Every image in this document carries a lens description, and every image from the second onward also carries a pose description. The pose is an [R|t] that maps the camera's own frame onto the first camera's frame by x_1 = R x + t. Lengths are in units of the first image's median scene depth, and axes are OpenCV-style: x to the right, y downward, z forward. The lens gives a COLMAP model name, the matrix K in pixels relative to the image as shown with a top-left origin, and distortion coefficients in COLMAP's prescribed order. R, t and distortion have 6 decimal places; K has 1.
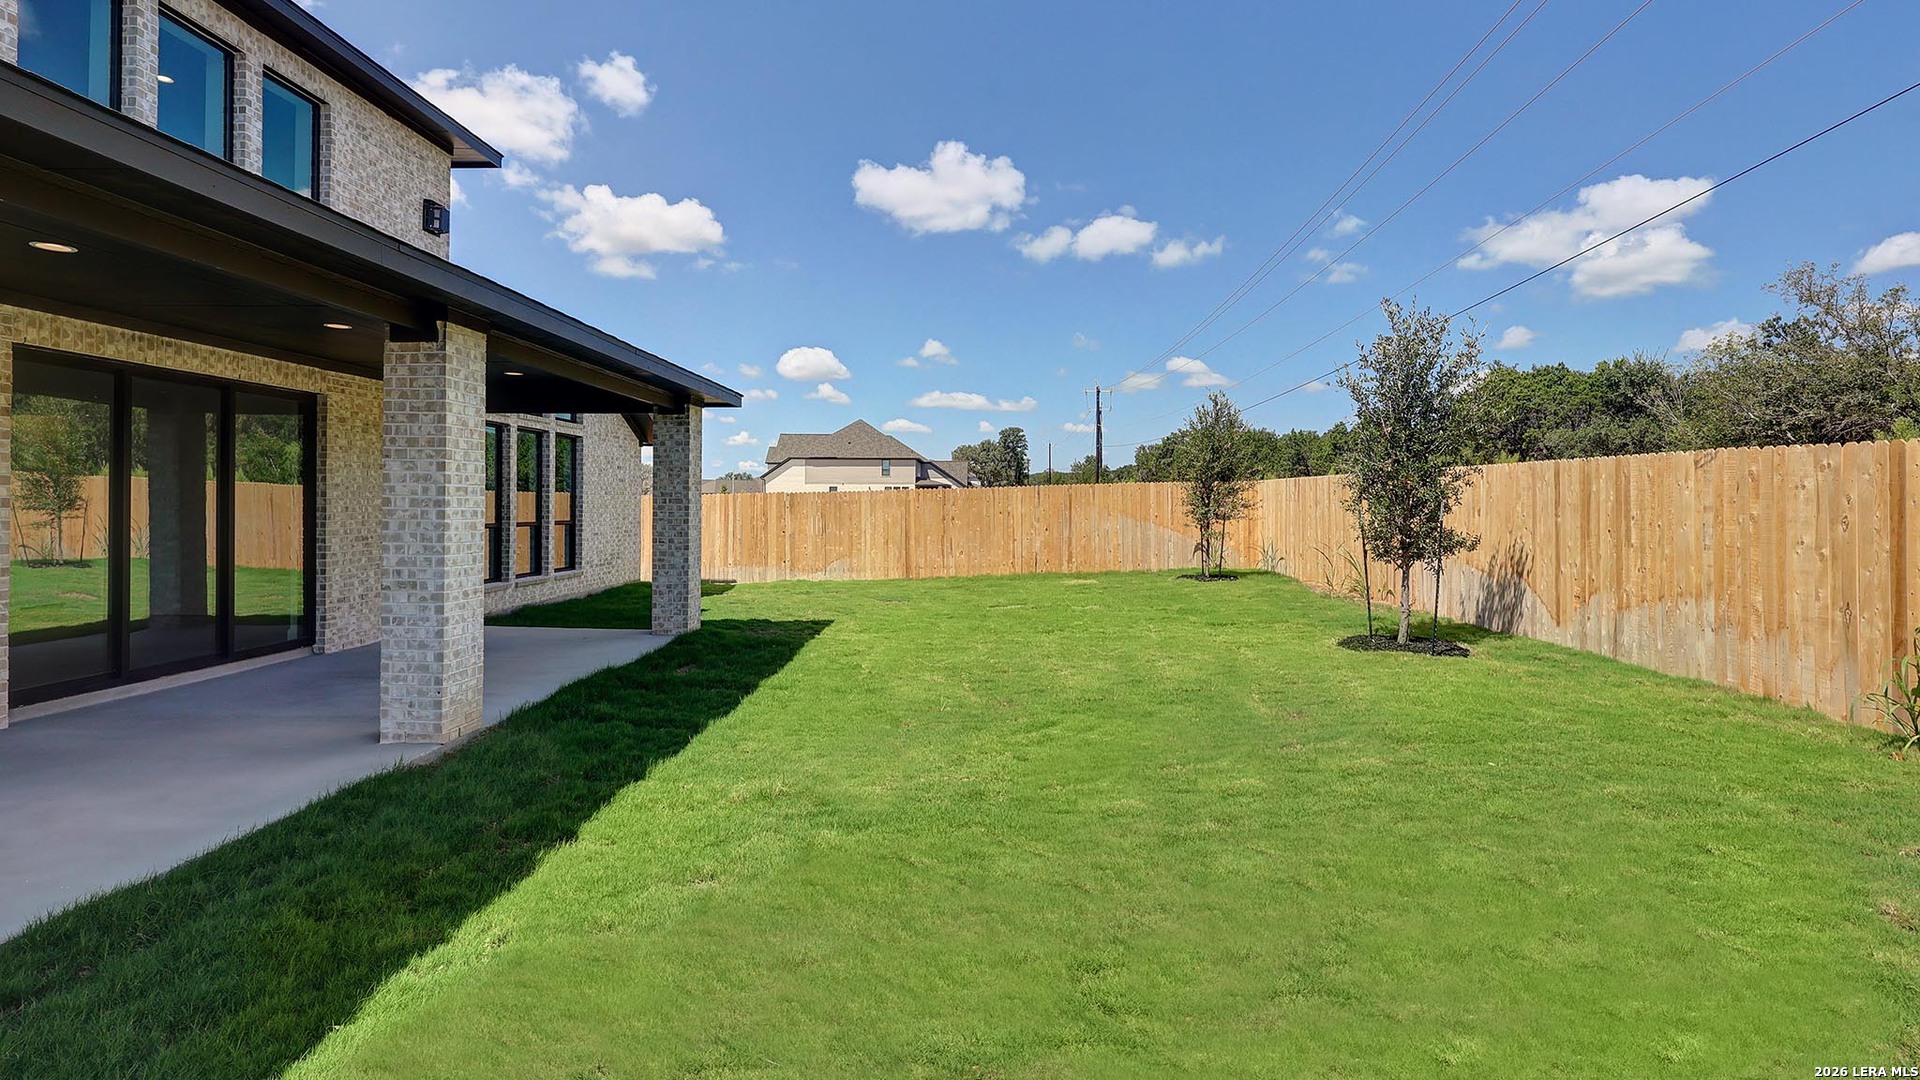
lens RADIAL K [[863.8, 0, 956.8], [0, 863.8, 499.8], [0, 0, 1]] dist [-0.001131, -0.000416]
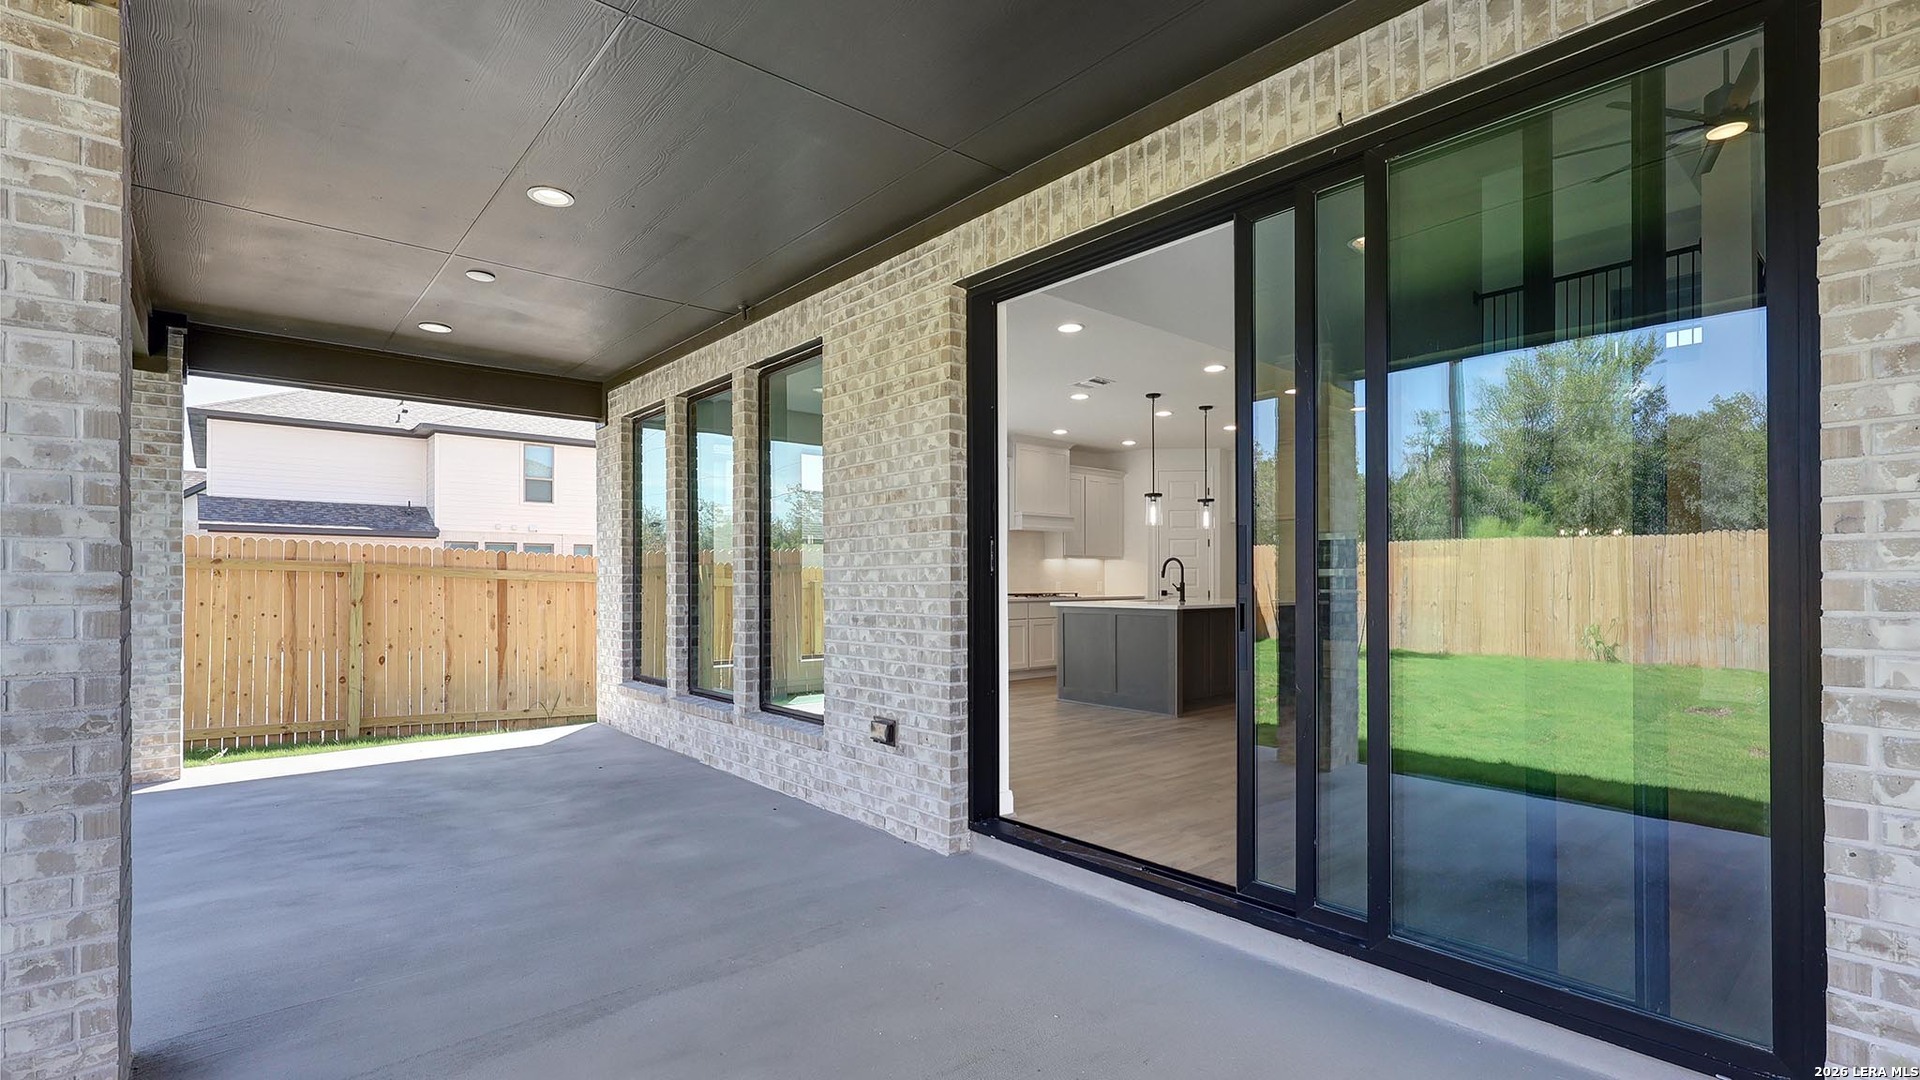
lens RADIAL K [[862.5, 0, 958.6], [0, 862.5, 575.2], [0, 0, 1]] dist [-0.000595, -0.000112]
pose [[-0.739754, -0.009217, -0.672815, -0.368178], [0.000147, 0.999904, -0.013860, 0.030530], [0.672878, -0.010352, -0.739681, 0.851353]]
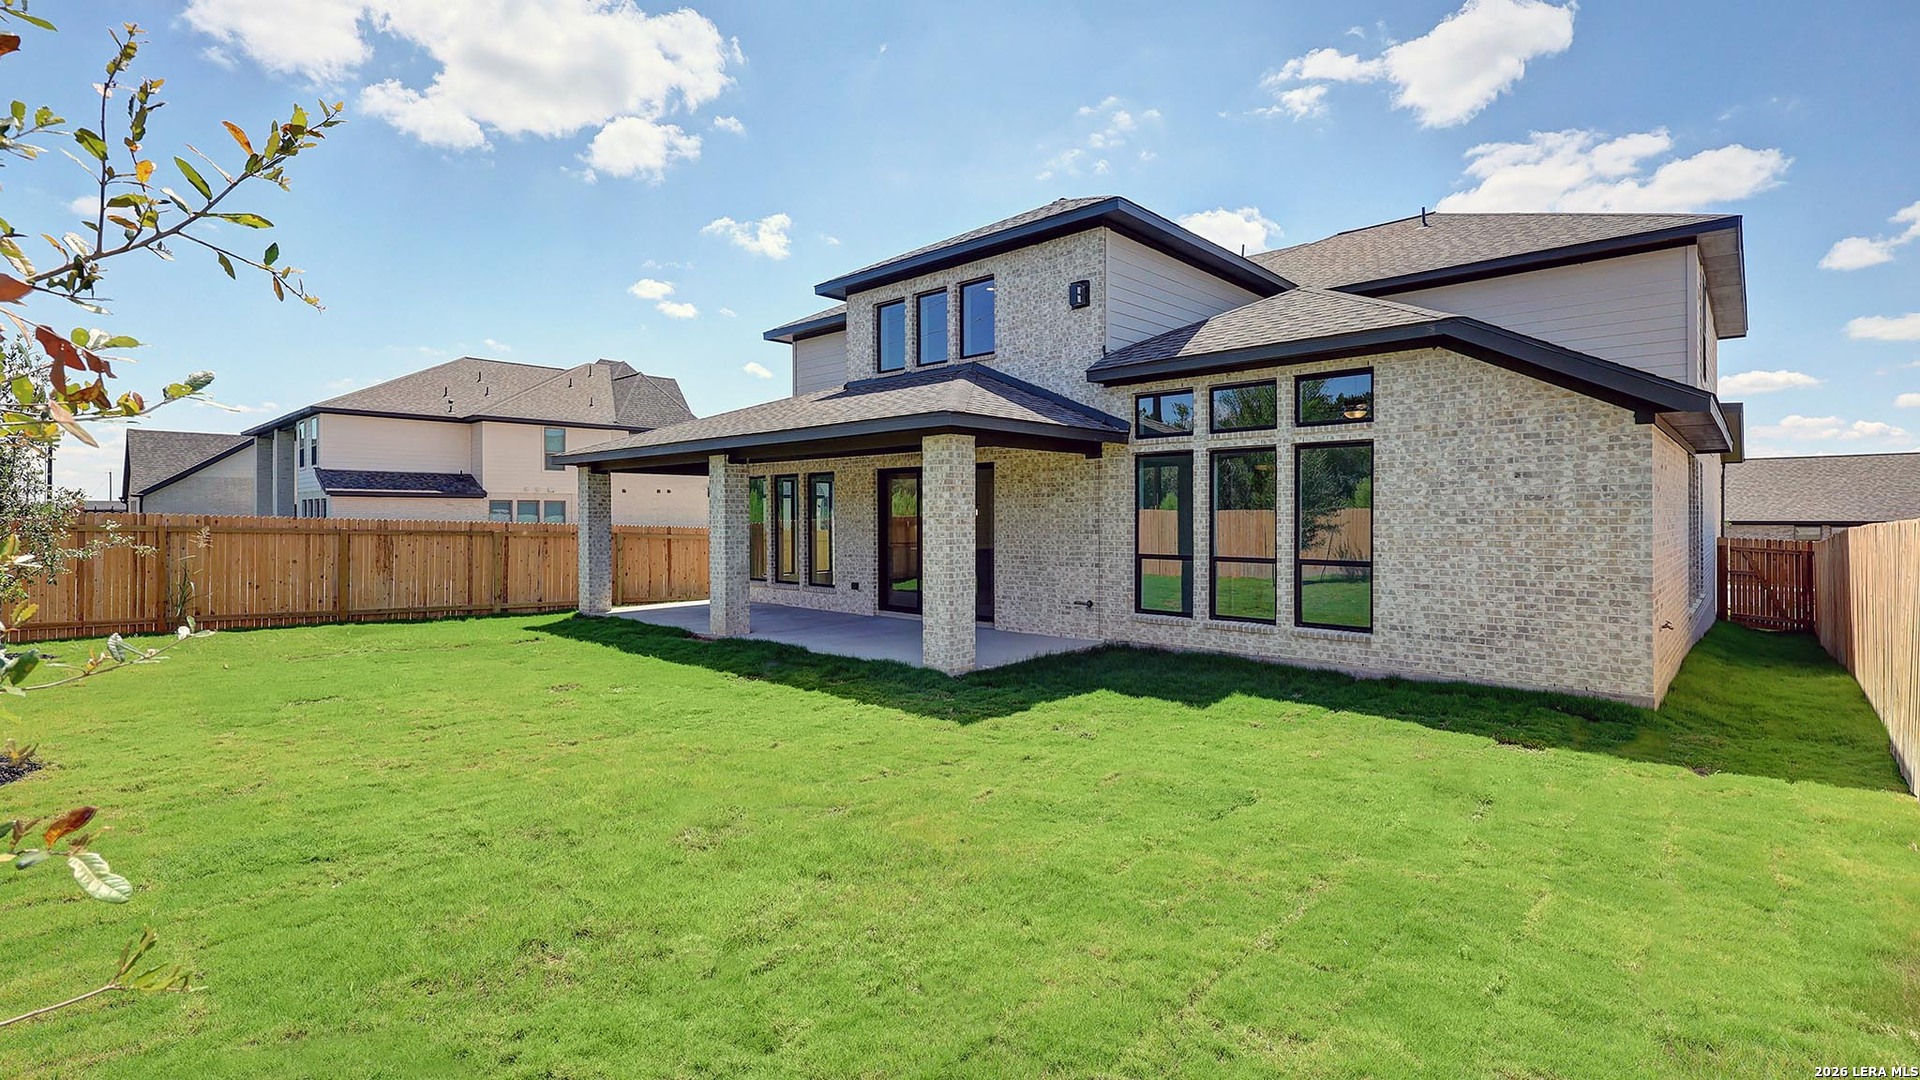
lens RADIAL K [[864.5, 0, 960.8], [0, 864.5, 517.3], [0, 0, 1]] dist [-0.000211, -0.000087]
pose [[-0.659498, -0.001737, -0.751704, 0.400155], [0.002877, 0.999984, -0.004835, -0.012908], [0.751700, -0.005352, -0.659483, 1.663680]]
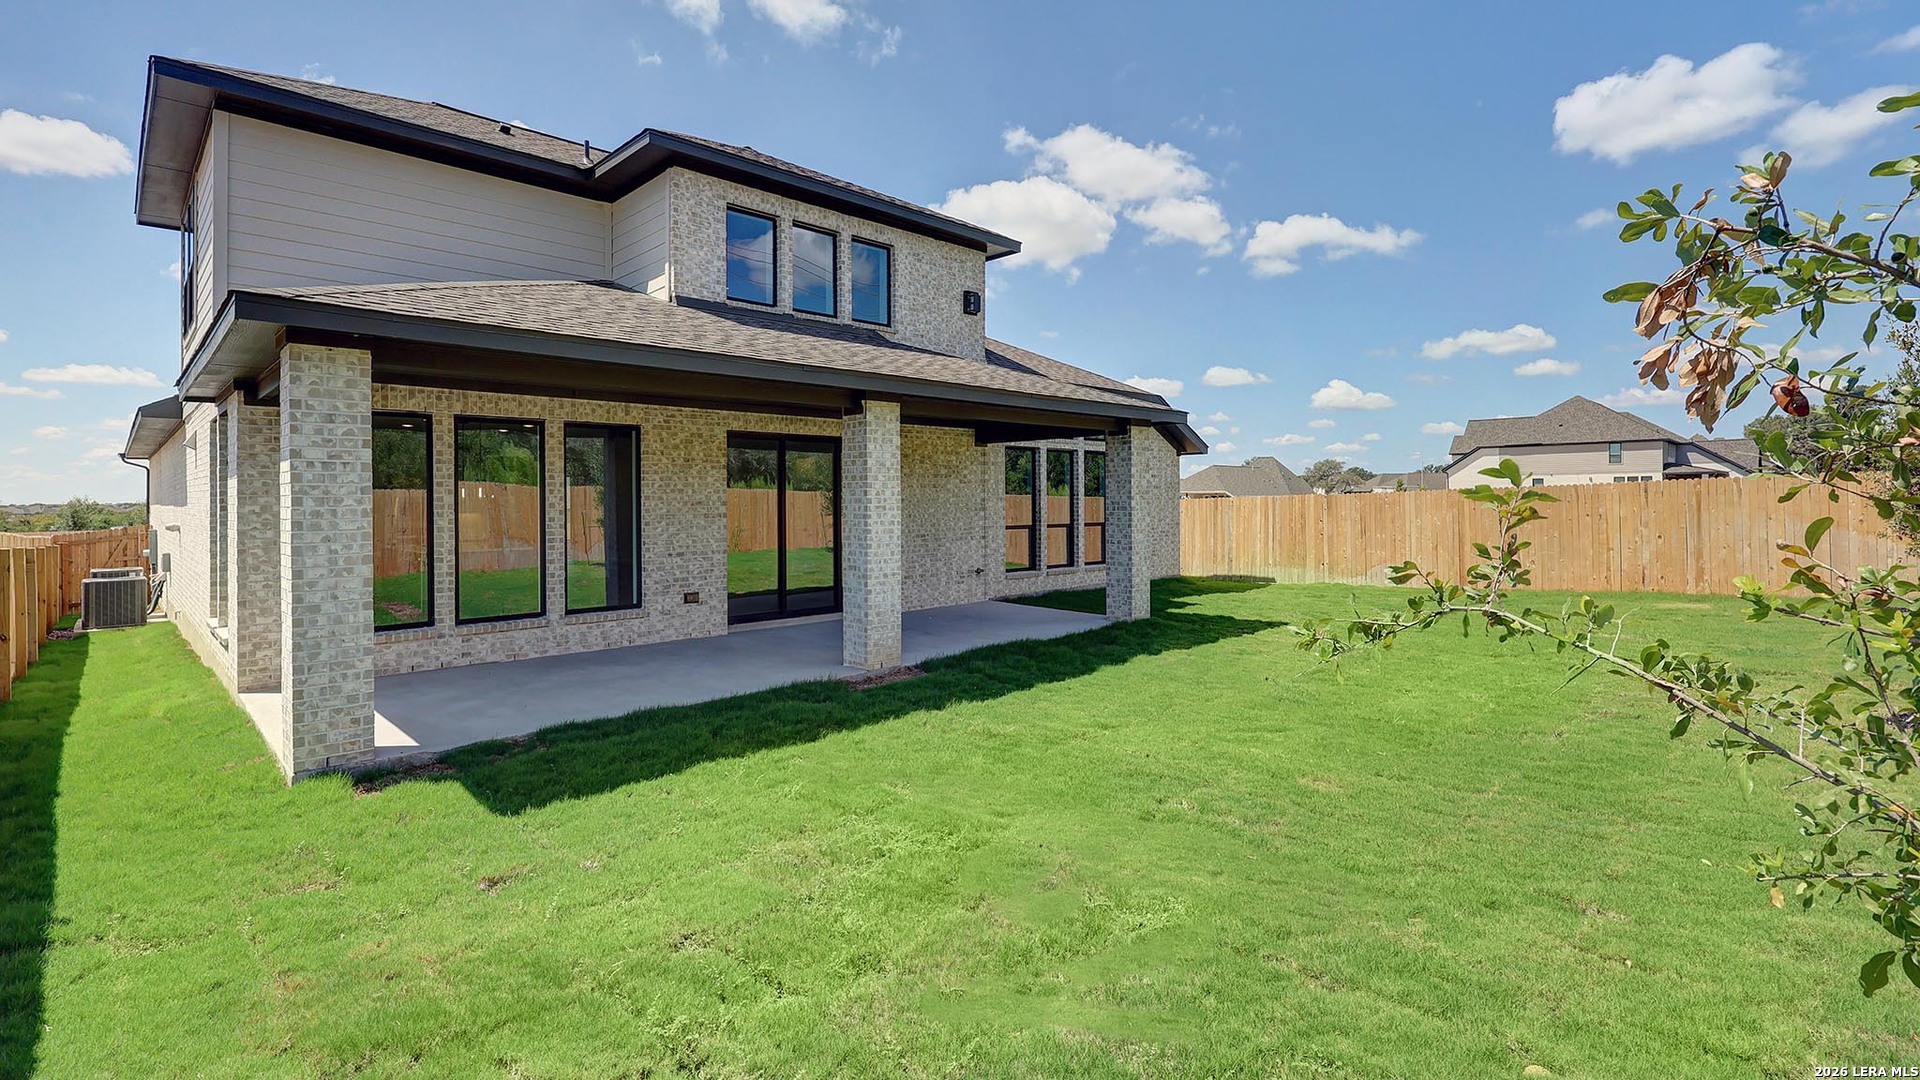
lens RADIAL K [[863.8, 0, 956.8], [0, 863.8, 499.8], [0, 0, 1]] dist [-0.001131, -0.000416]
pose [[0.719866, -0.010840, -0.694029, 0.327183], [0.013733, 0.999905, -0.001372, -0.011741], [0.693978, -0.008544, 0.719946, -0.007008]]
